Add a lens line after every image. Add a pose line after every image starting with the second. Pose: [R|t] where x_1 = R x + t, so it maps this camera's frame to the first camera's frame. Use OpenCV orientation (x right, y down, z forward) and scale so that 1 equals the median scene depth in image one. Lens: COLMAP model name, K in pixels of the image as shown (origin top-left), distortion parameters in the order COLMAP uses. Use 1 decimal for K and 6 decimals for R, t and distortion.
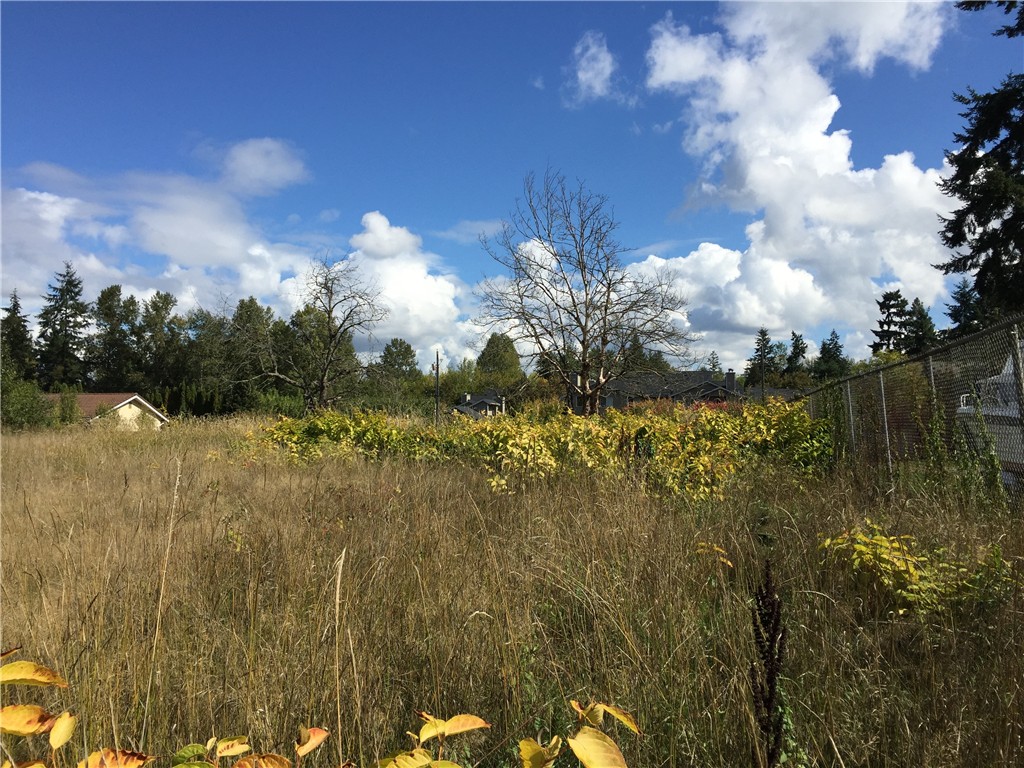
lens RADIAL K [[876.1, 0, 510.7], [0, 876.1, 385.6], [0, 0, 1]] dist [0.002575, -0.004689]
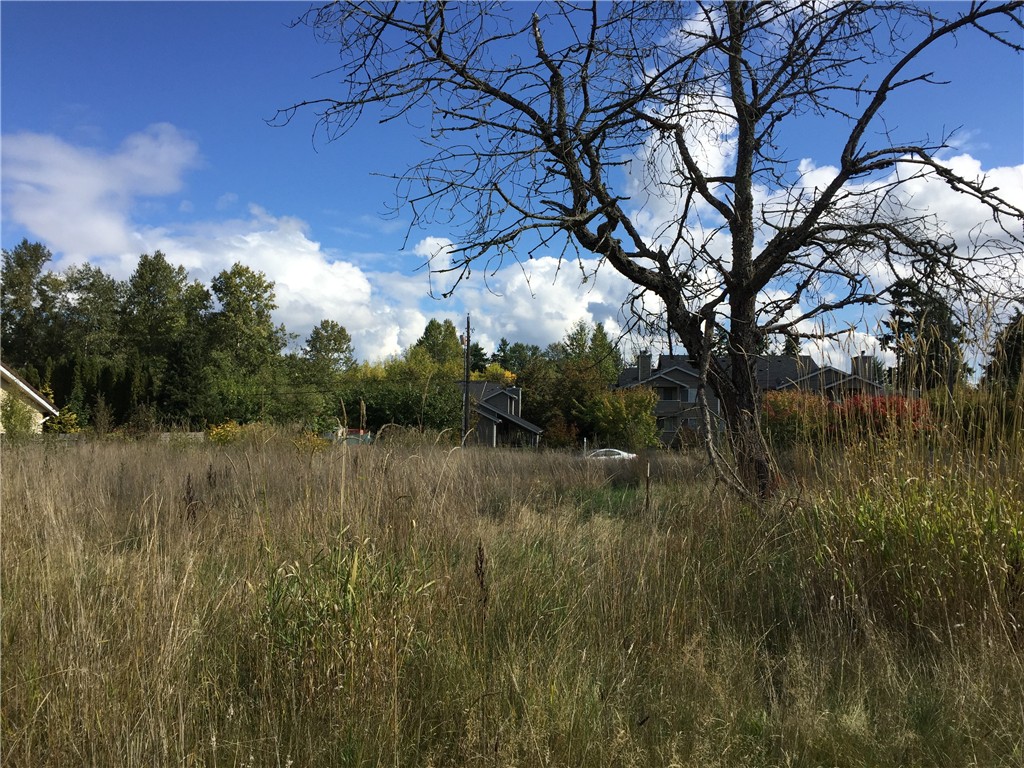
lens RADIAL K [[873.0, 0, 513.0], [0, 873.0, 382.2], [0, 0, 1]] dist [-0.003142, -0.000870]
pose [[0.990369, 0.016867, 0.137422, -0.485392], [-0.016191, 0.999851, -0.006033, 0.049697], [-0.137504, 0.003750, 0.990494, 1.121482]]
